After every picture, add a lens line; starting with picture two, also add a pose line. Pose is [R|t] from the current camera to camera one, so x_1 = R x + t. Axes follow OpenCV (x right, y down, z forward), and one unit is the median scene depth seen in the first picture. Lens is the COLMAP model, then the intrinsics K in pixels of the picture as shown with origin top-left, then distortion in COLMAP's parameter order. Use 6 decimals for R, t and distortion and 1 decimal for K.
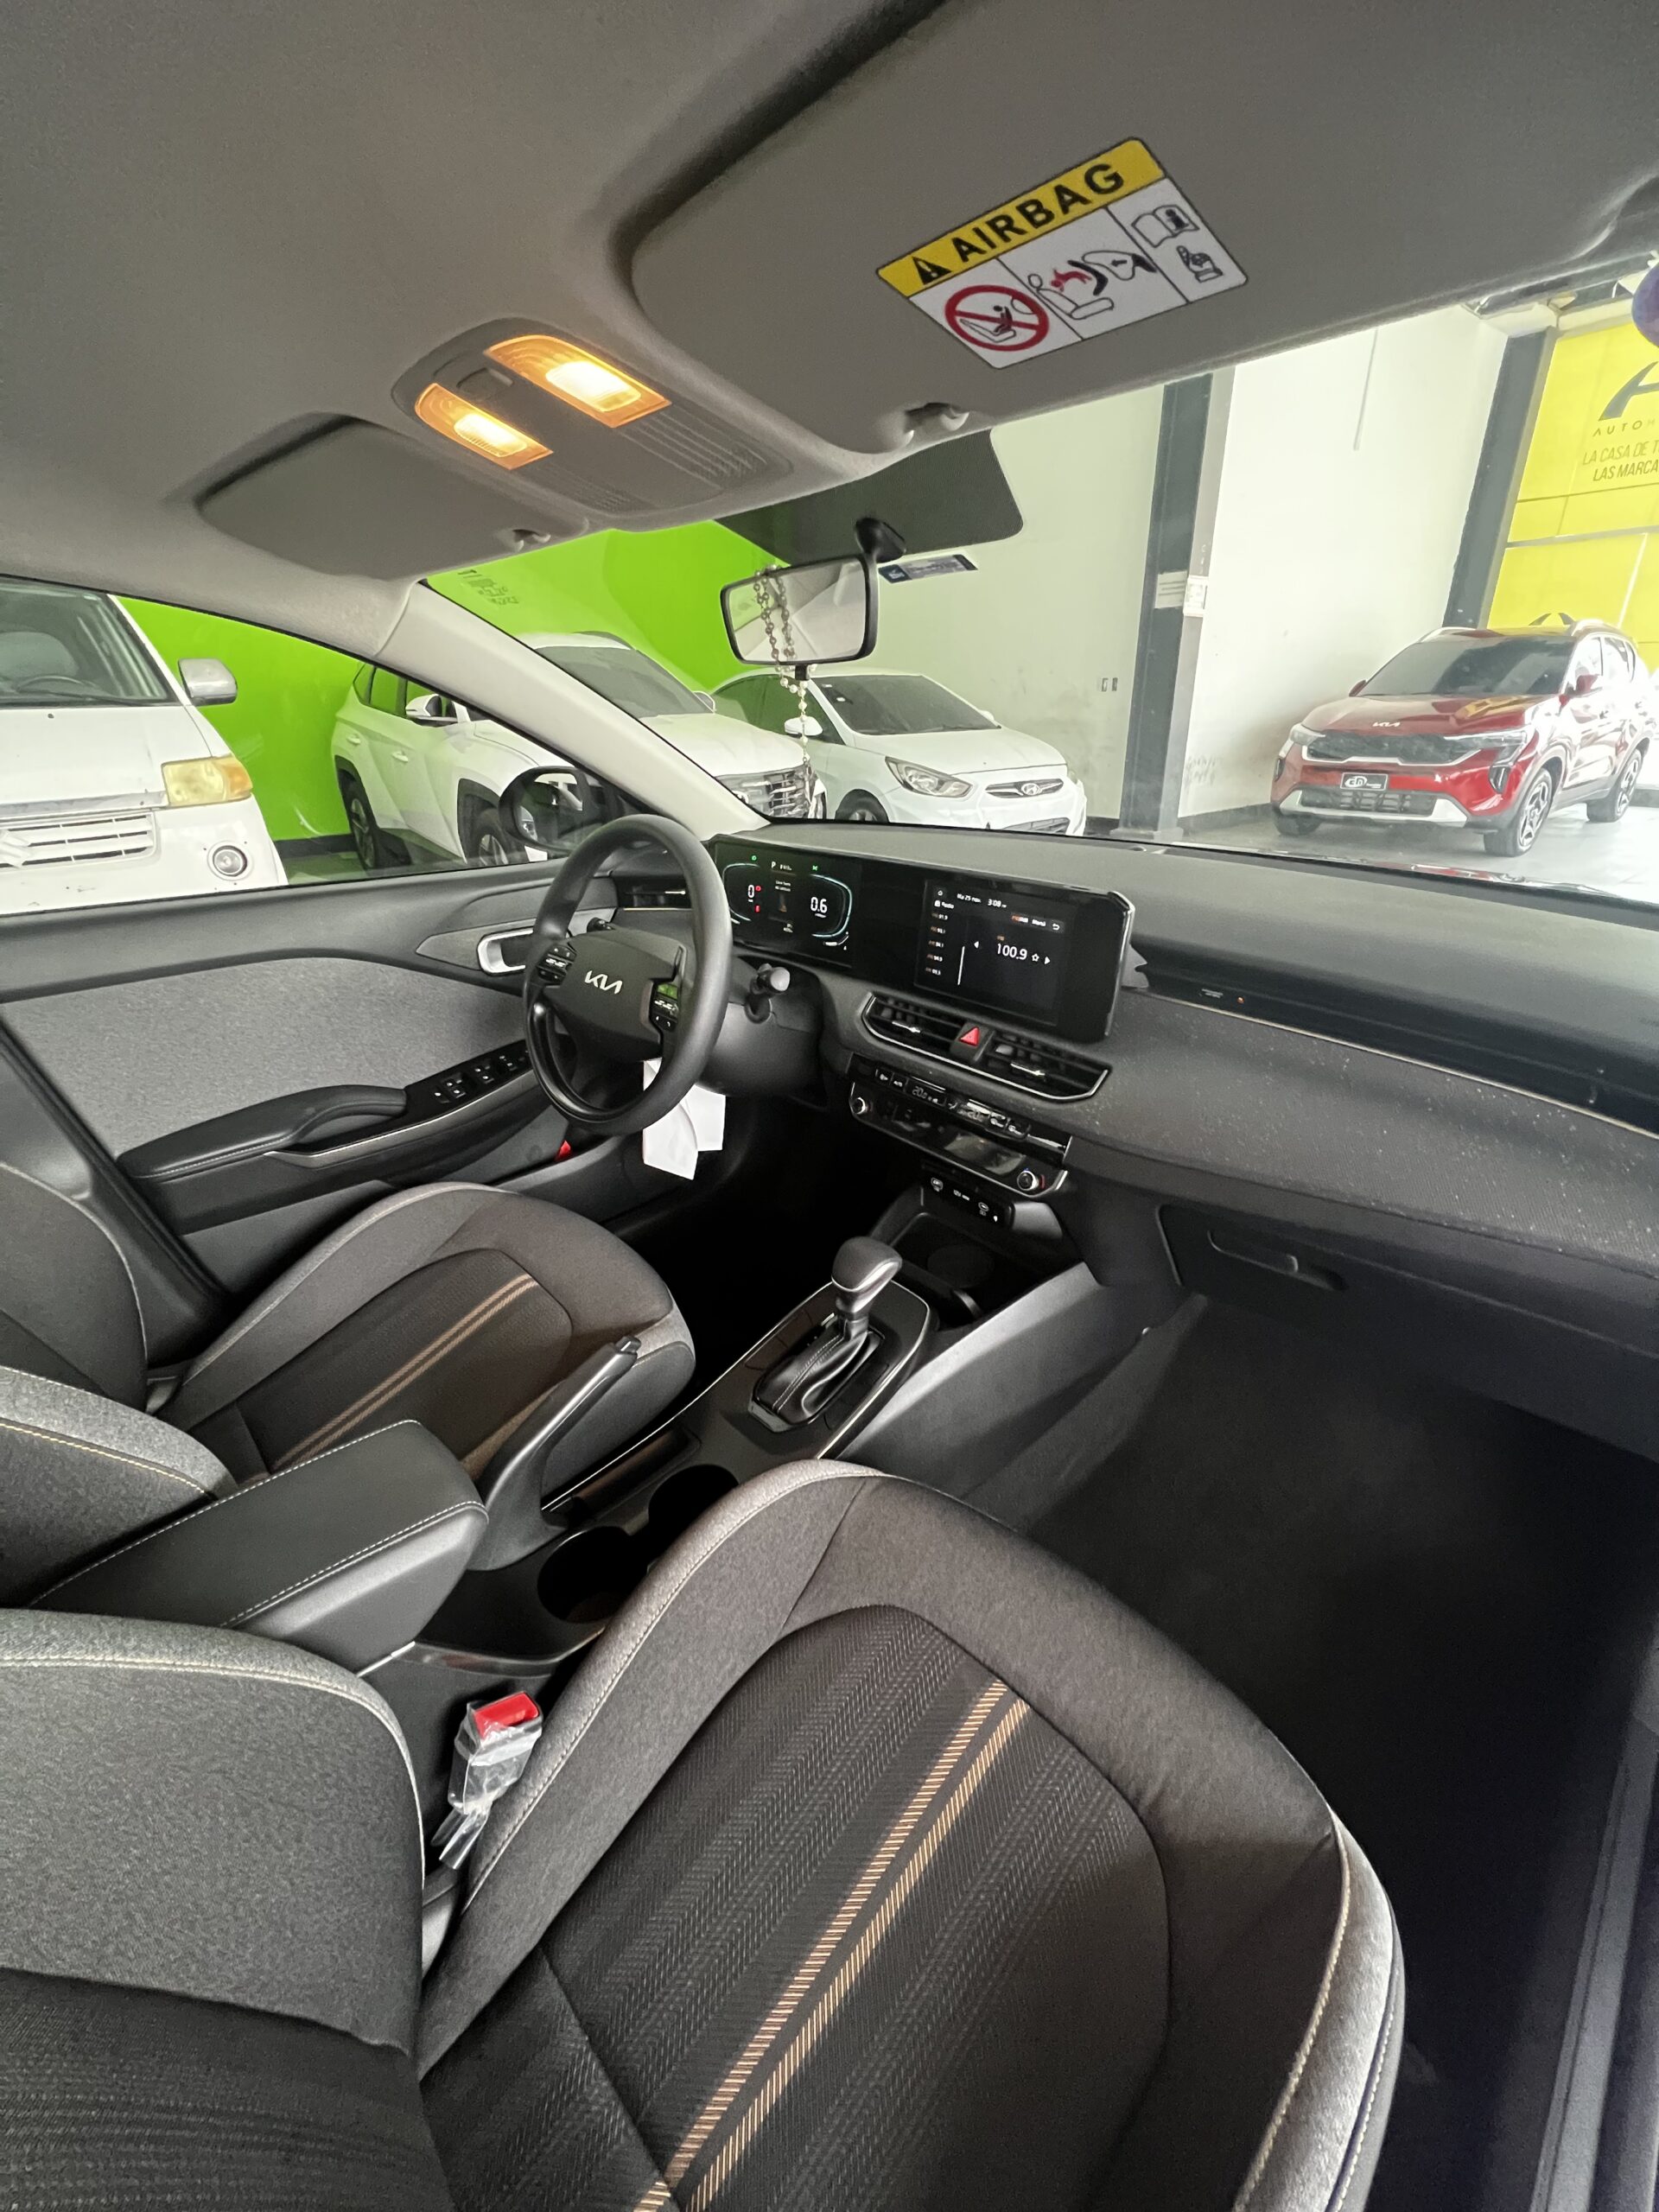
lens RADIAL K [[880.3, 0, 839.8], [0, 880.3, 1079.4], [0, 0, 1]] dist [0.000566, 0.007158]
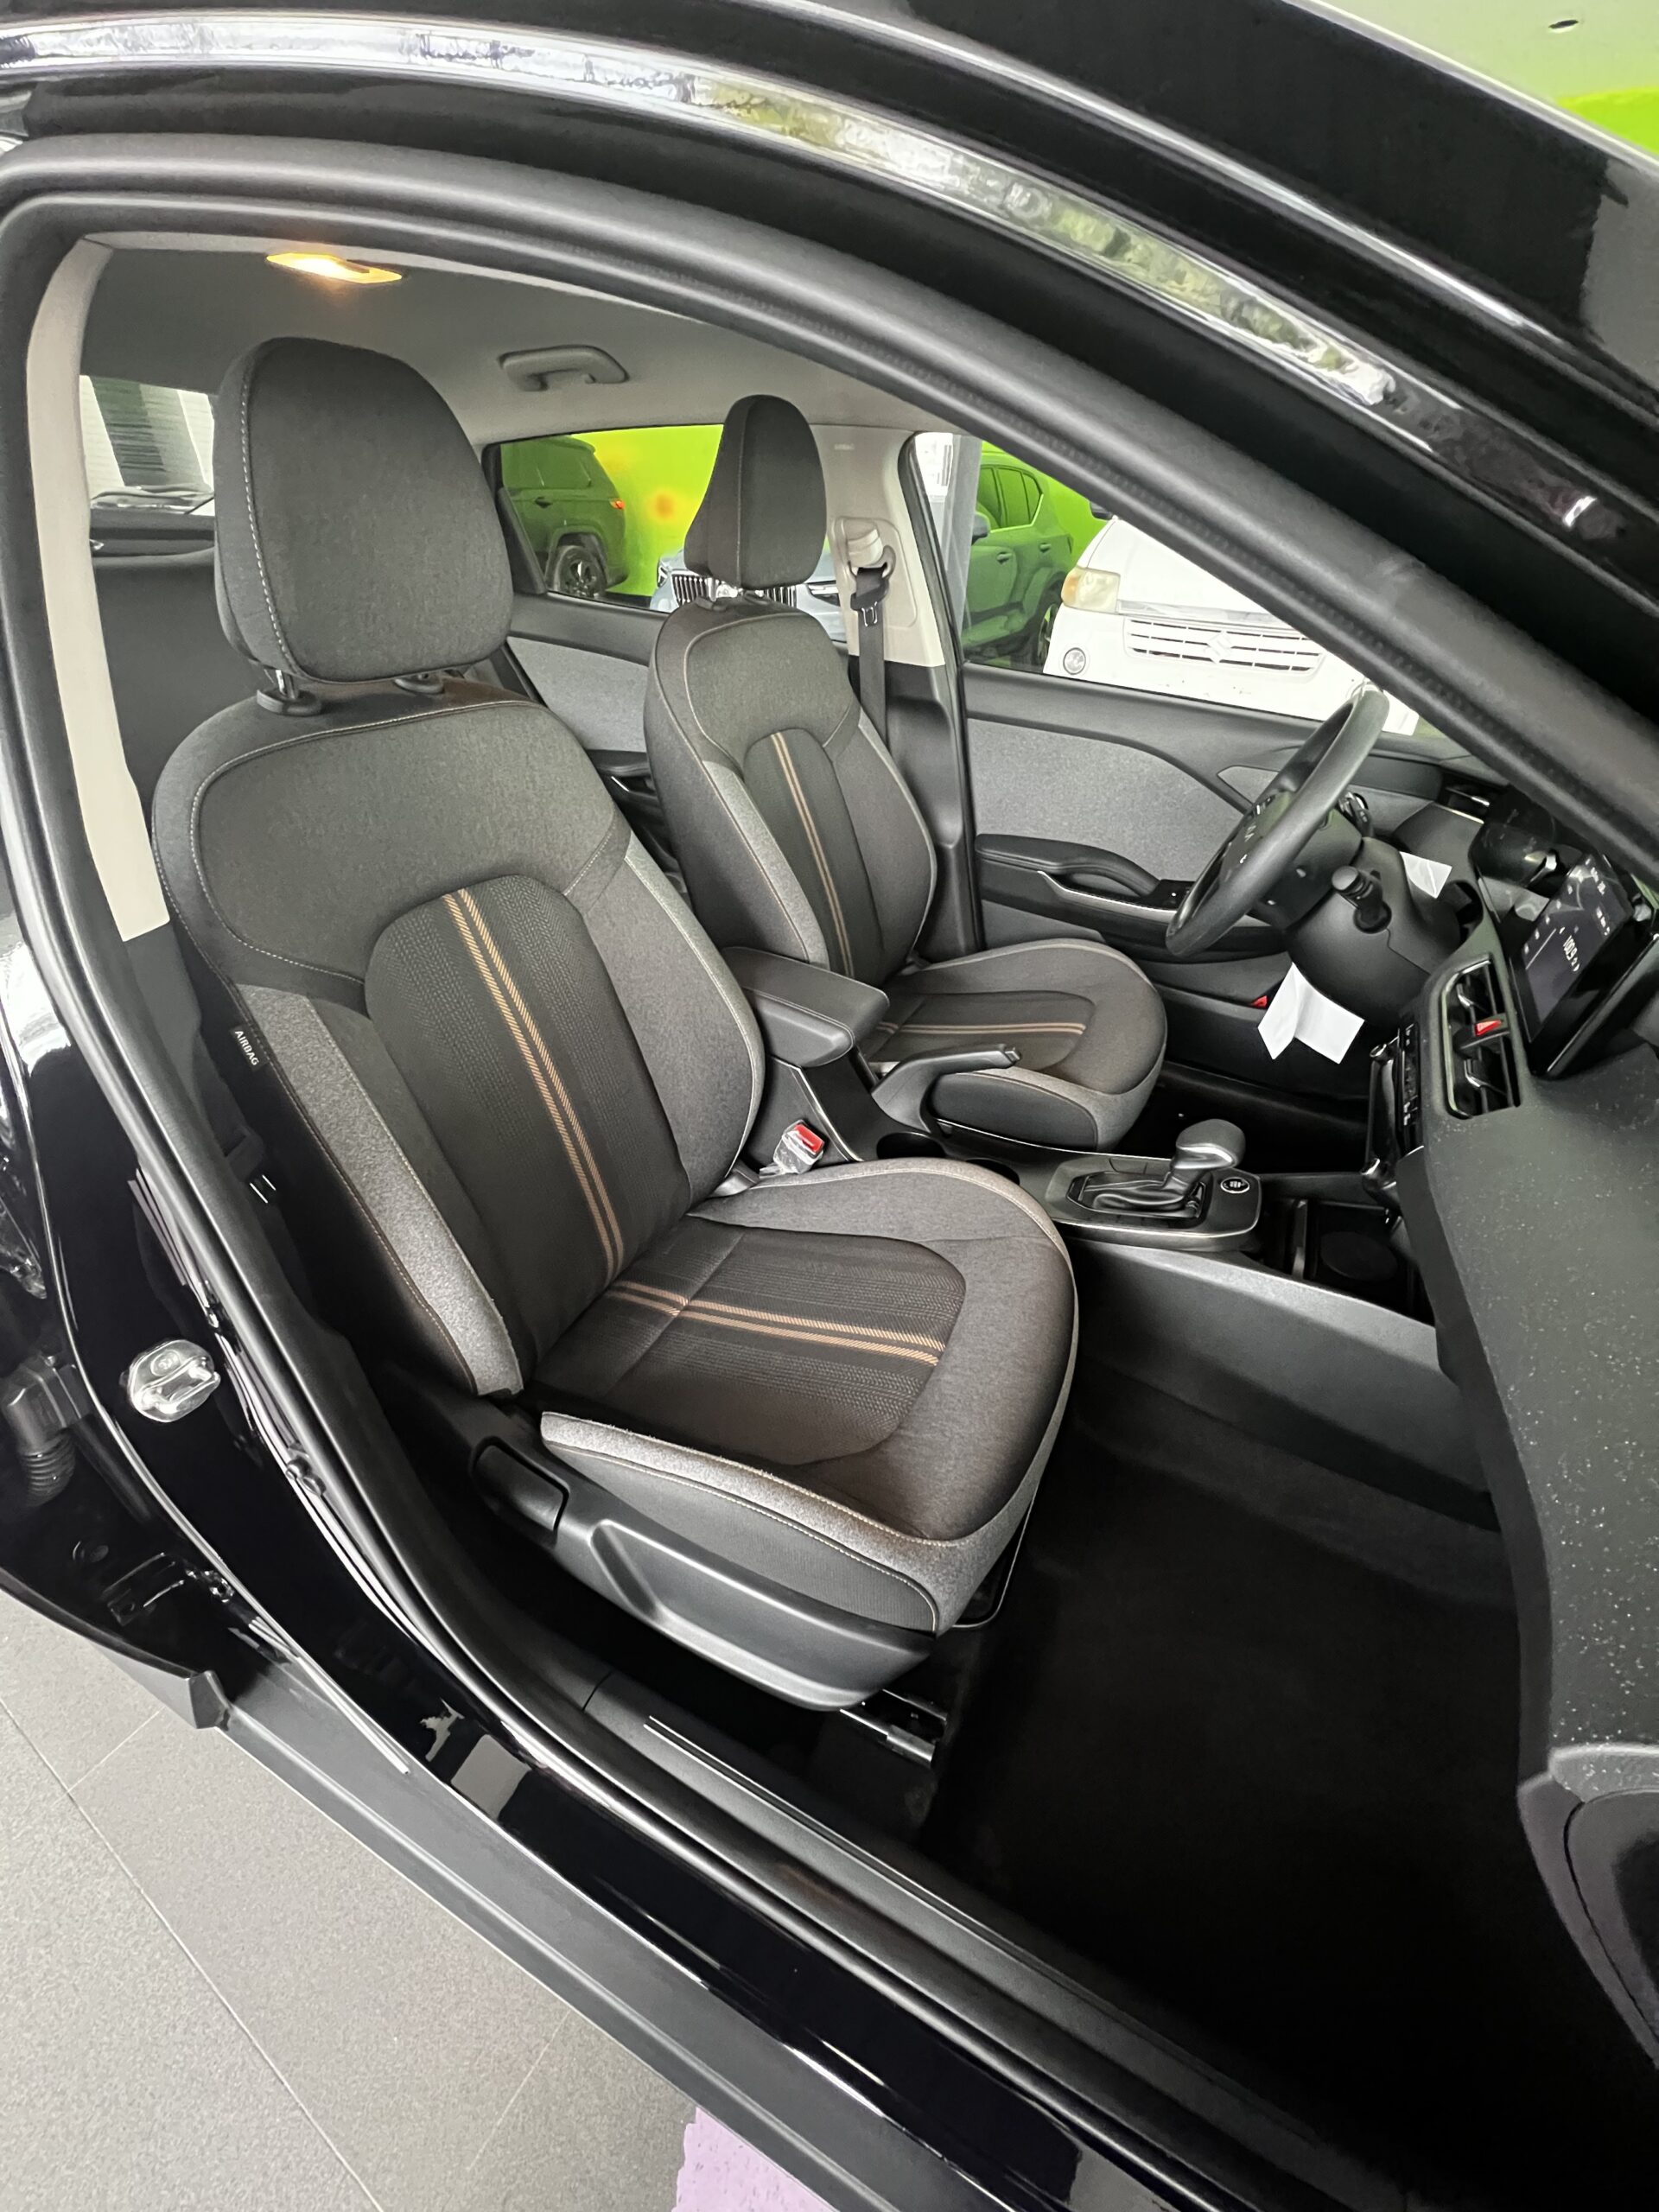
lens RADIAL K [[880.3, 0, 839.8], [0, 880.3, 1079.4], [0, 0, 1]] dist [0.000566, 0.007158]
pose [[0.357566, 0.549718, -0.754955, 0.464353], [-0.430491, 0.814410, 0.389119, -0.053690], [0.828749, 0.185865, 0.527854, 0.040242]]
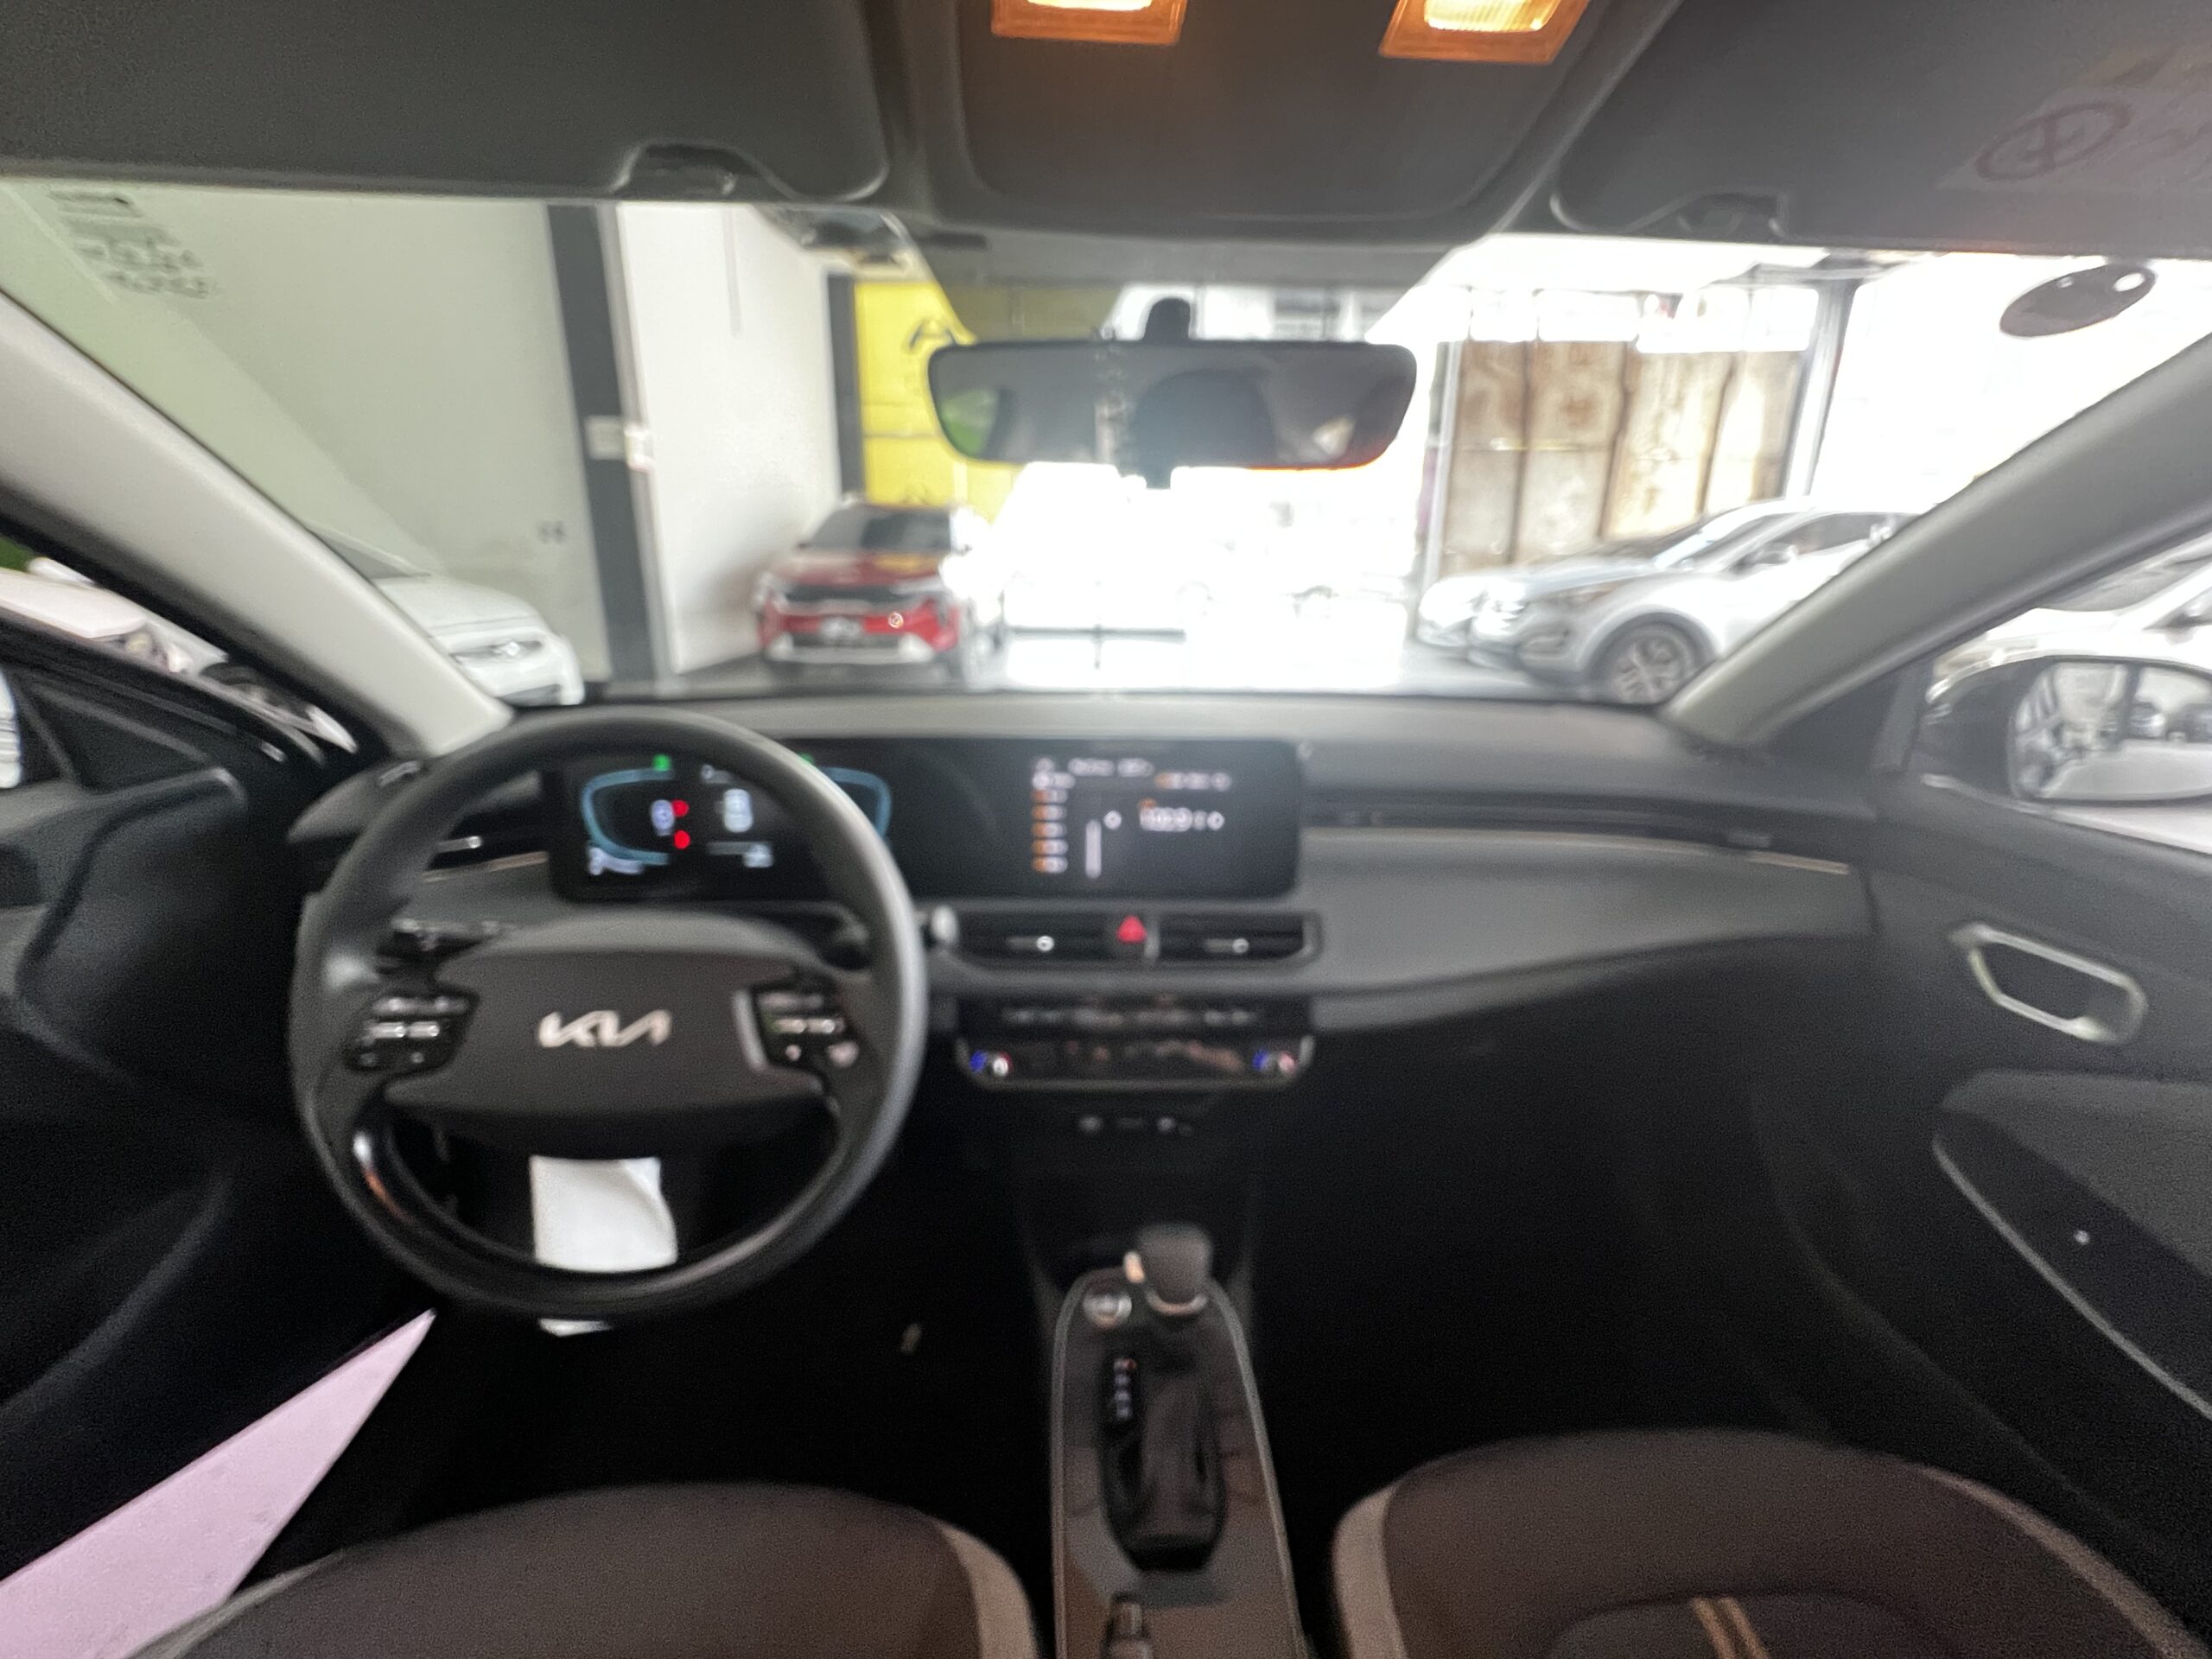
lens RADIAL K [[906.9, 0, 1106.0], [0, 906.9, 829.5], [0, 0, 1]] dist [-0.007721, -0.000023]
pose [[0.659858, -0.200830, 0.724055, -0.356815], [0.279590, 0.960051, 0.011487, -0.119914], [-0.697436, 0.194858, 0.689647, 0.324797]]
